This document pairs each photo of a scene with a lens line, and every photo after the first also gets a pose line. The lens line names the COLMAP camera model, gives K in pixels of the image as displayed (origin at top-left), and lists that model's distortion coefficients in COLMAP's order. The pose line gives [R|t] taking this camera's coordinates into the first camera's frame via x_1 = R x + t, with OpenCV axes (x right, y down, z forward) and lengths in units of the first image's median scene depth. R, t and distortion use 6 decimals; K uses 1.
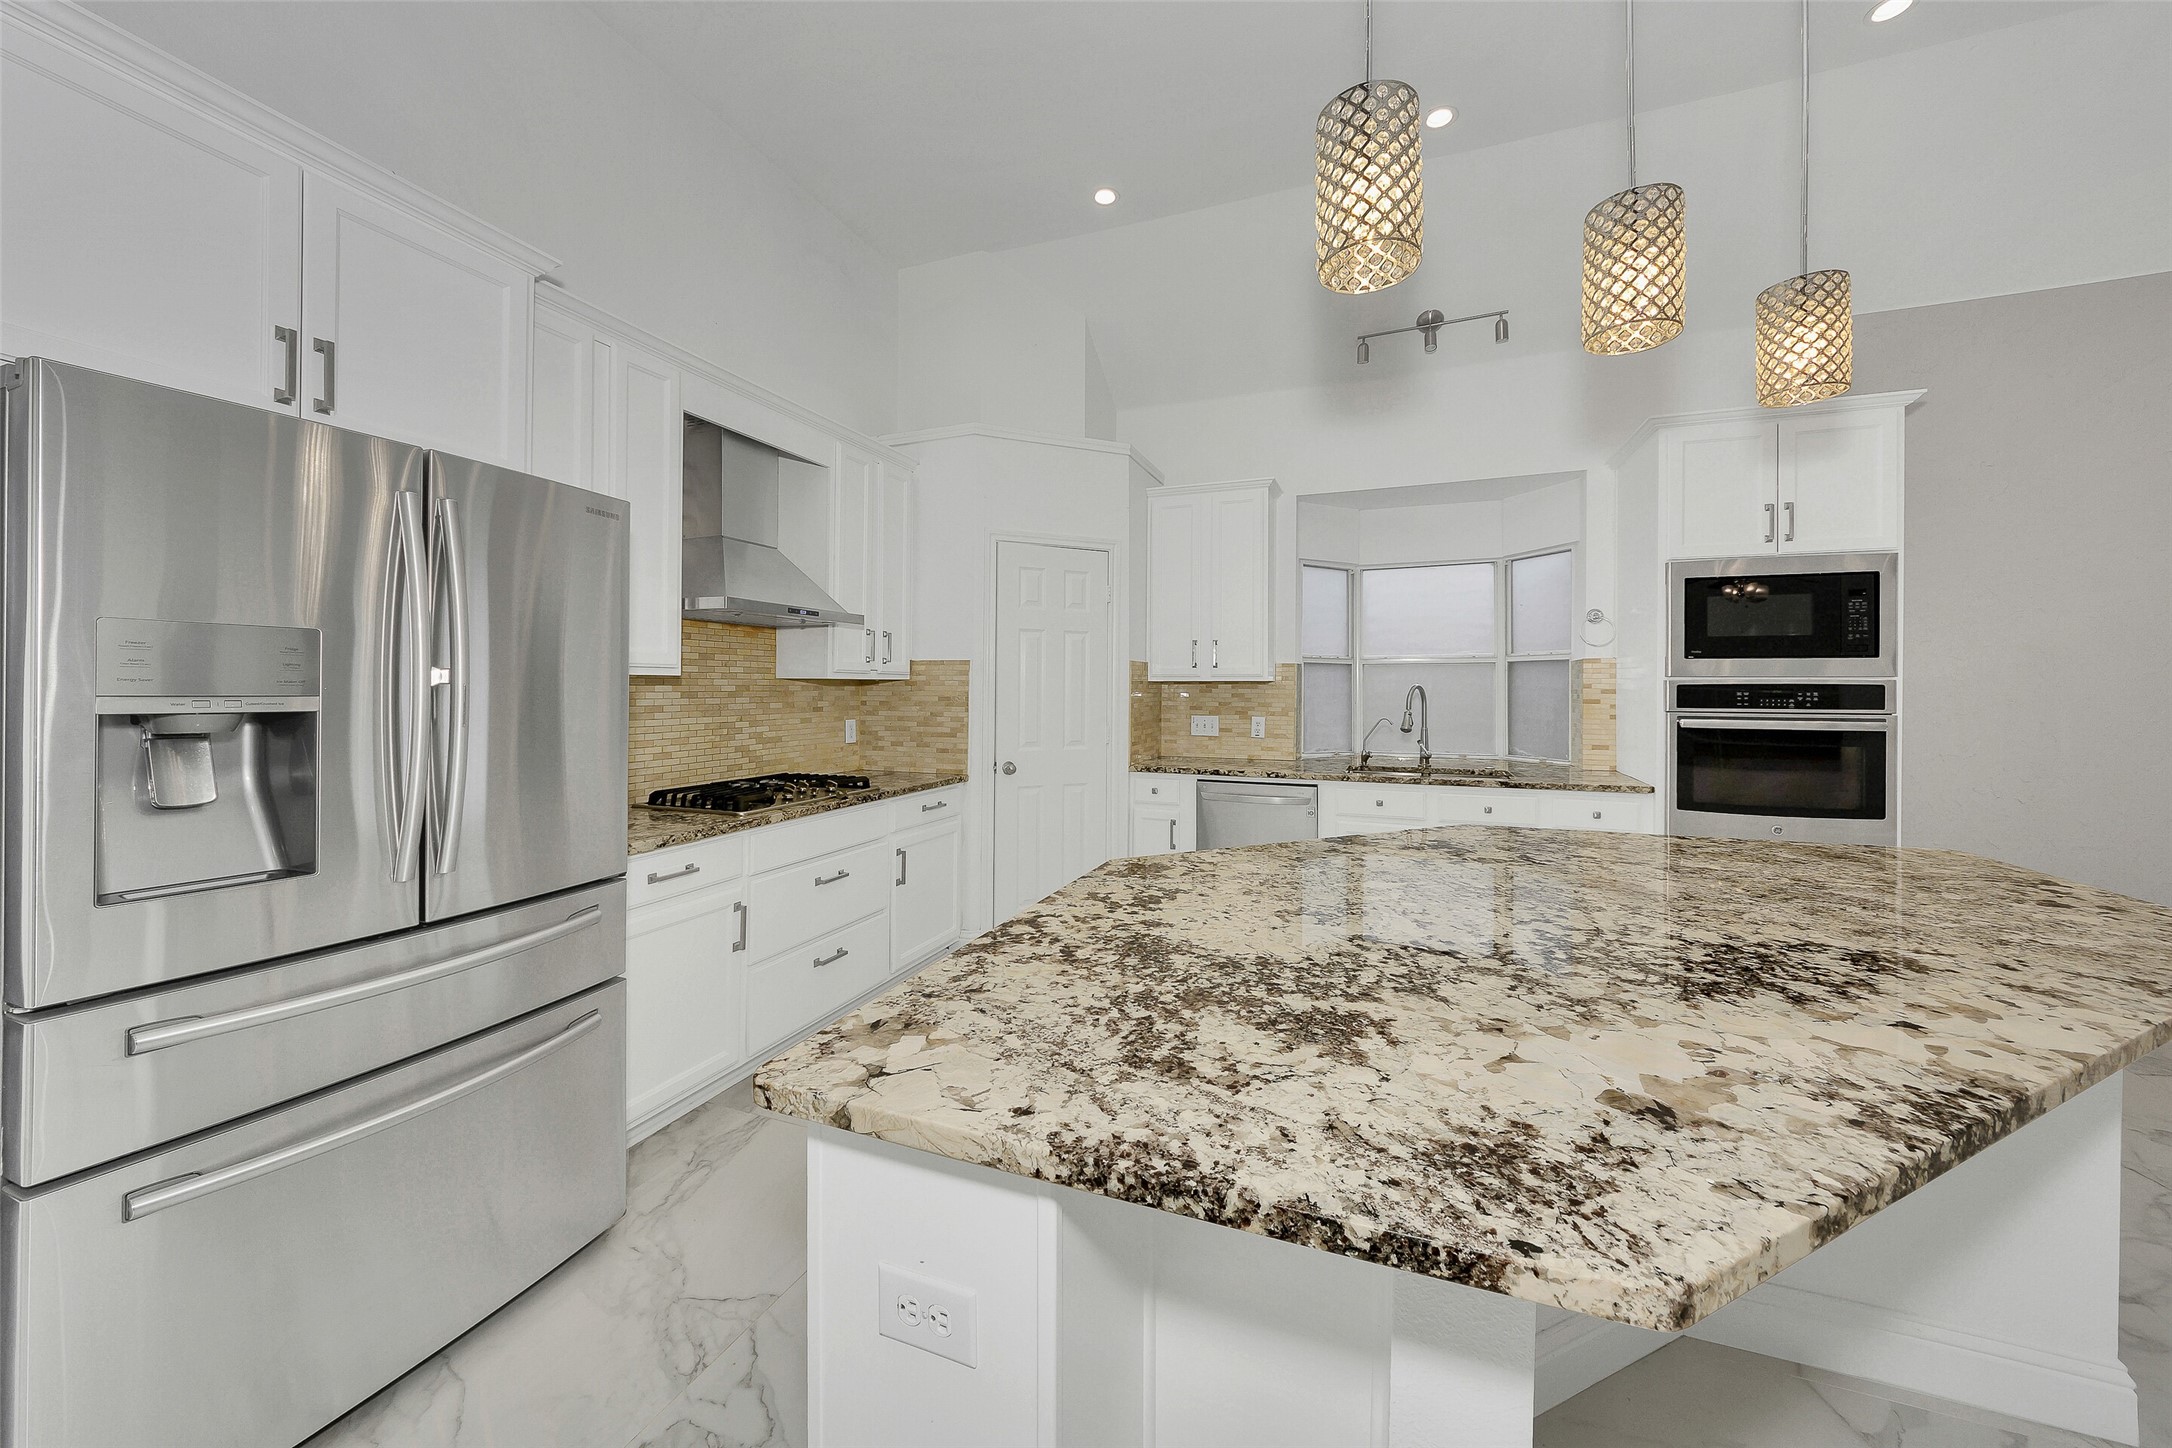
lens RADIAL K [[797.5, 0, 1090.6], [0, 797.5, 666.2], [0, 0, 1]] dist [0.003571, 0.000384]
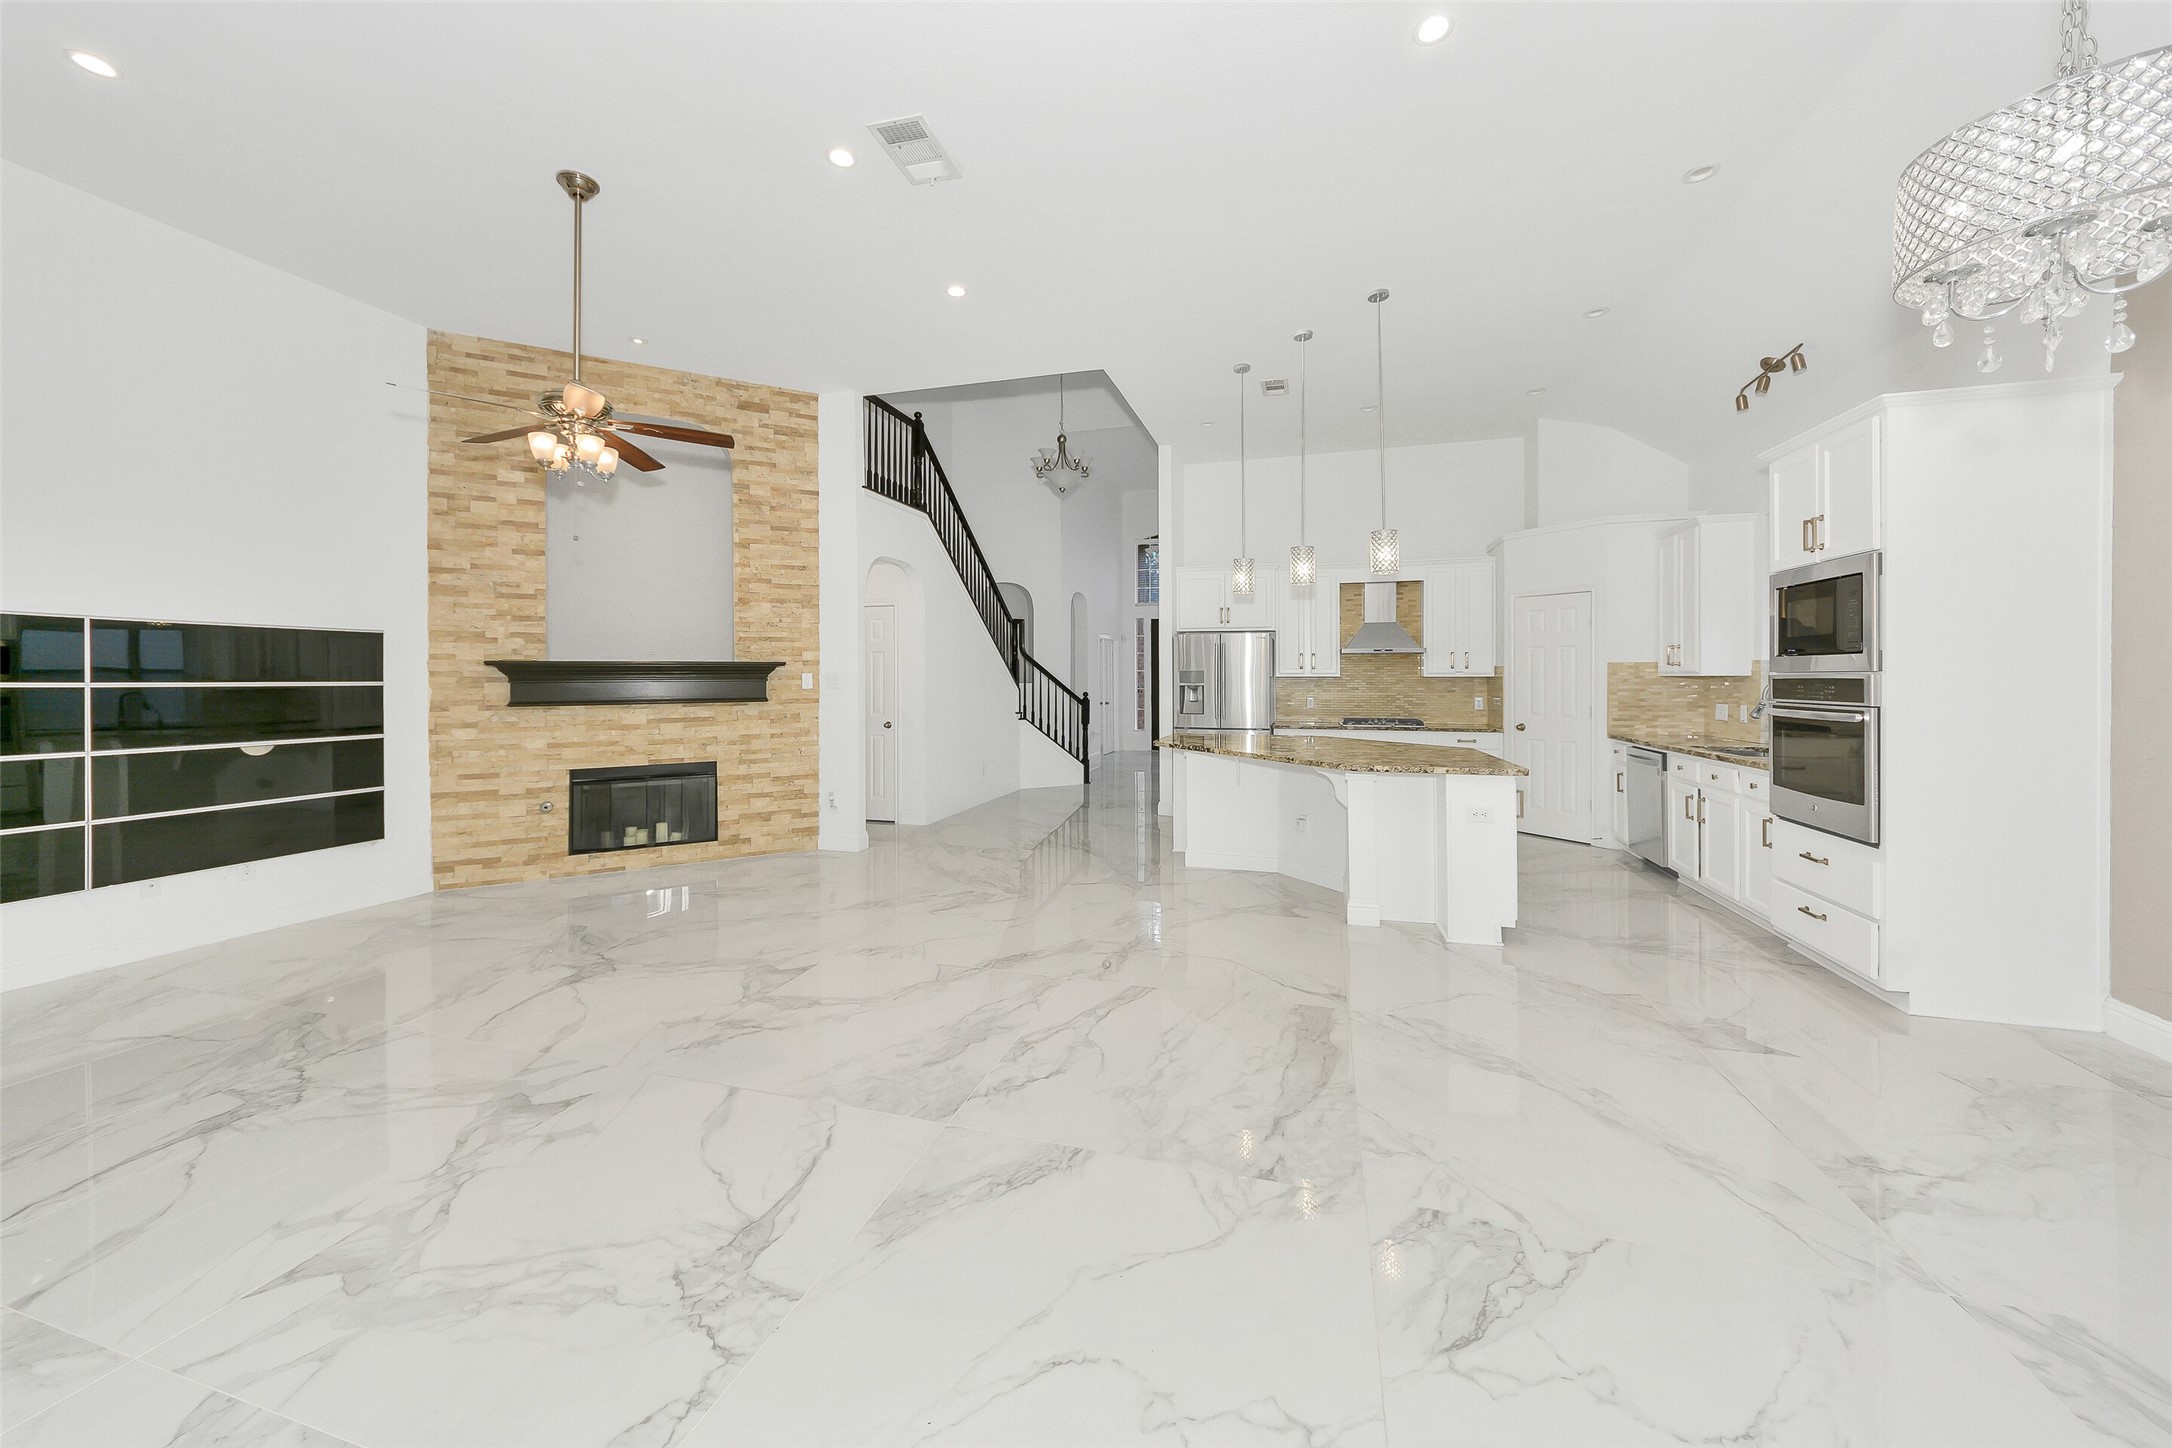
lens RADIAL K [[780.4, 0, 1082.8], [0, 780.4, 675.7], [0, 0, 1]] dist [0.013325, -0.006987]
pose [[0.078583, -0.005997, -0.996890, 3.479255], [0.023383, 0.999718, -0.004171, -0.001424], [0.996633, -0.022983, 0.078701, -0.219599]]
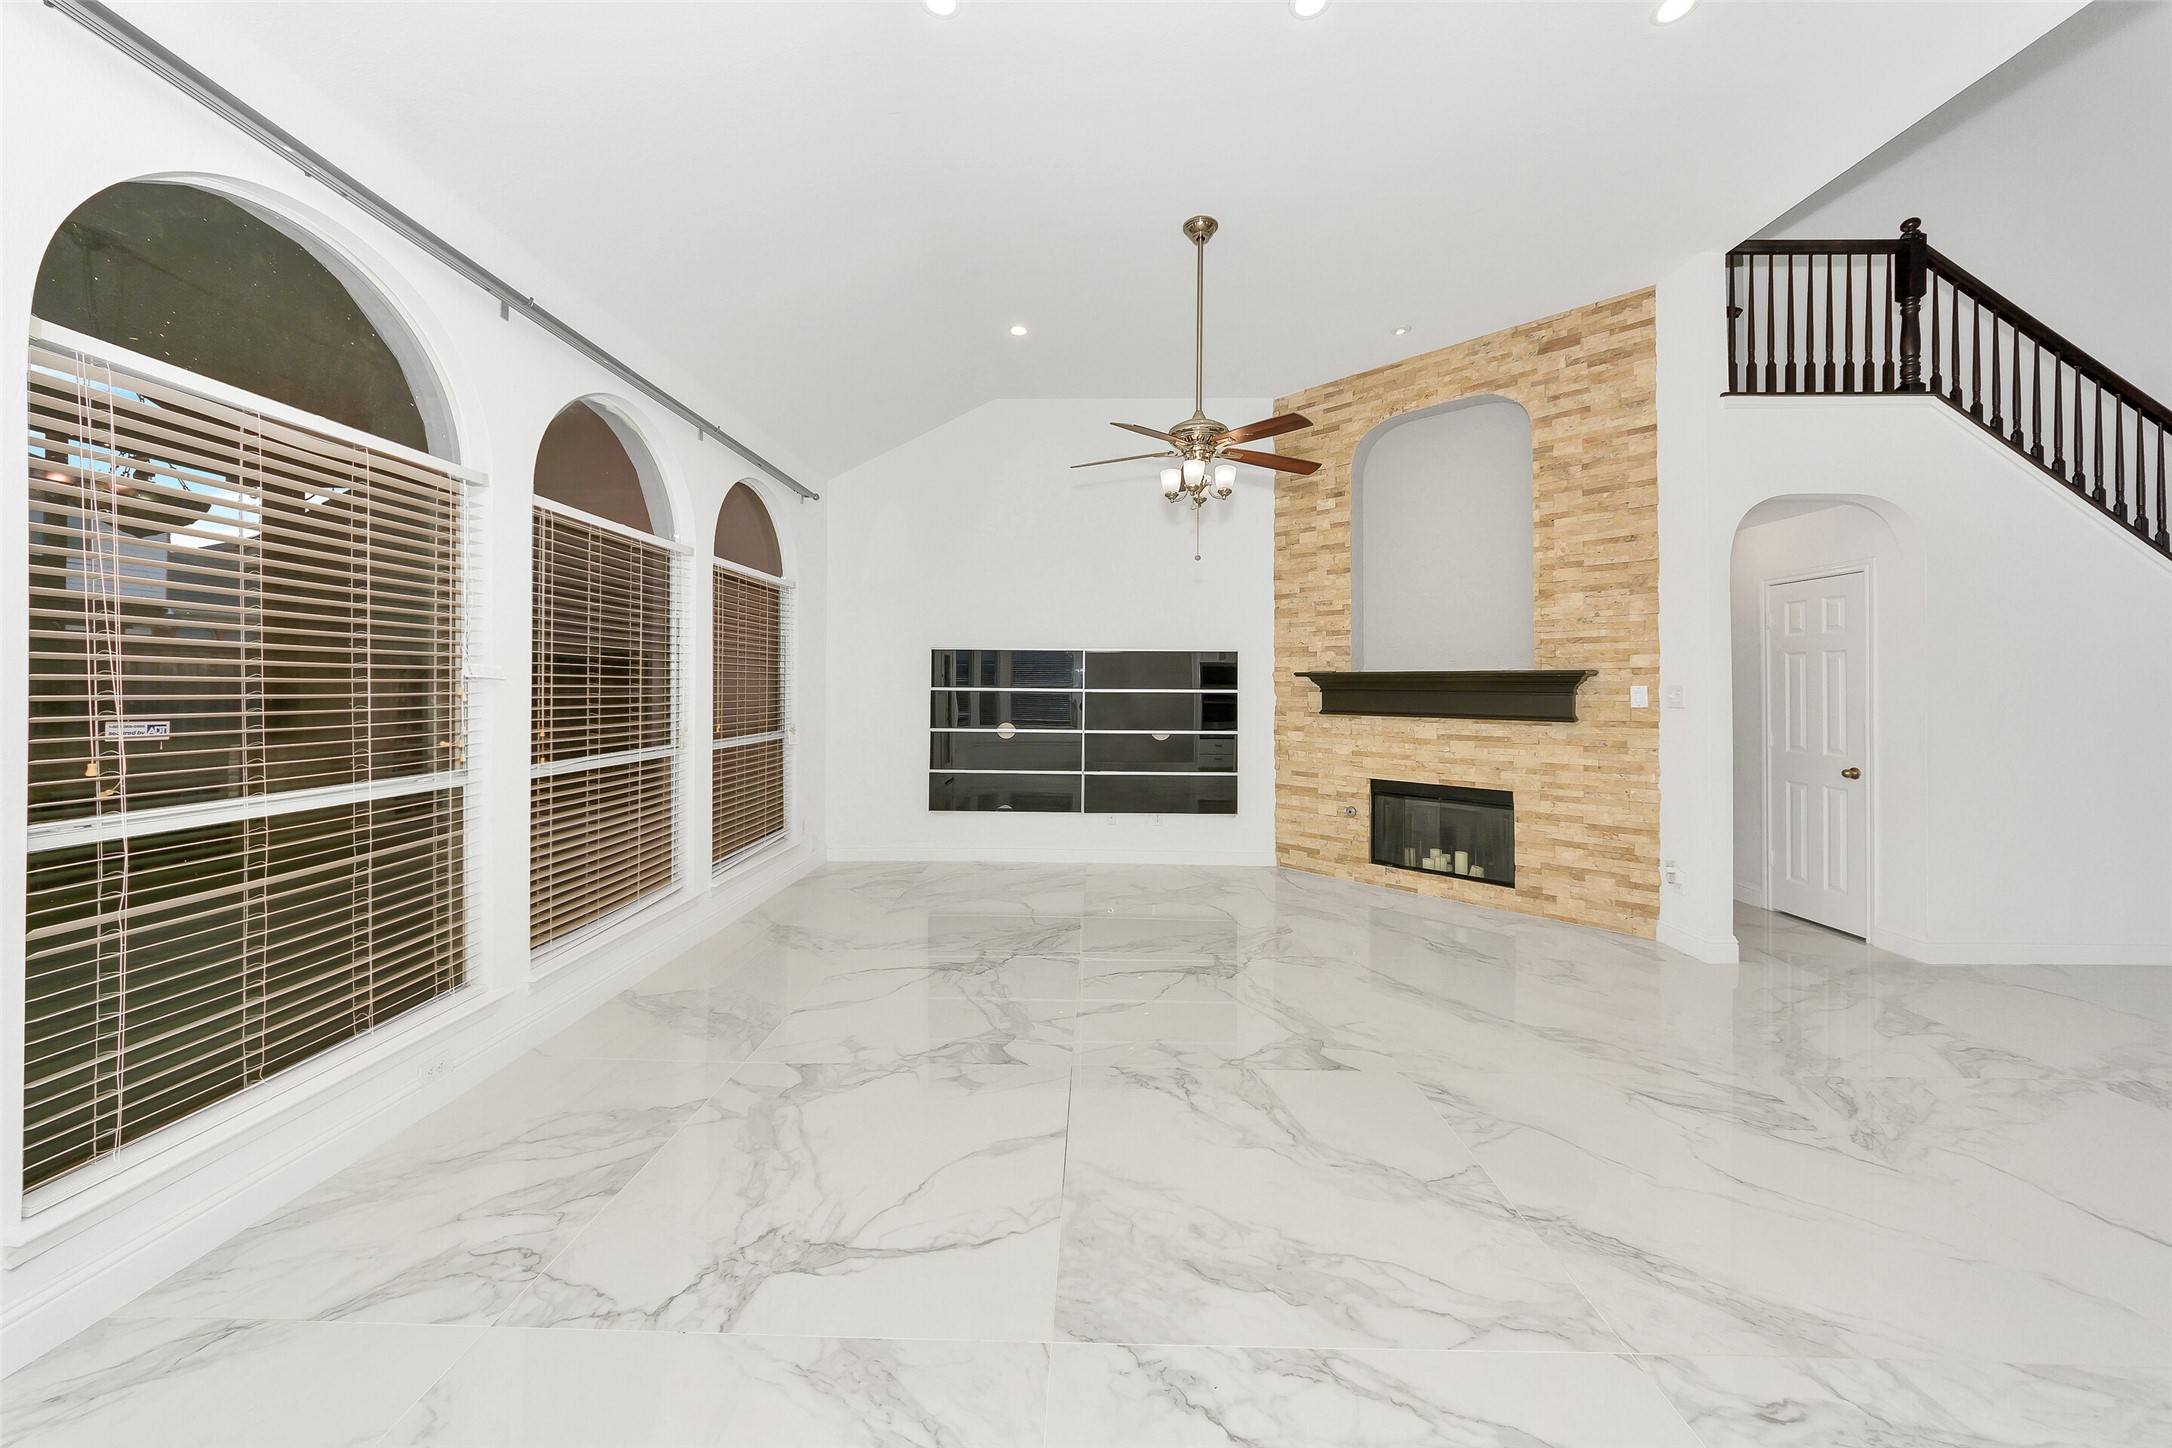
lens RADIAL K [[780.4, 0, 1082.8], [0, 780.4, 675.7], [0, 0, 1]] dist [0.013325, -0.006987]
pose [[-0.938232, -0.013137, -0.345757, 2.379016], [-0.003050, 0.999554, -0.029701, -0.008193], [0.345994, -0.026812, -0.937854, 0.570986]]
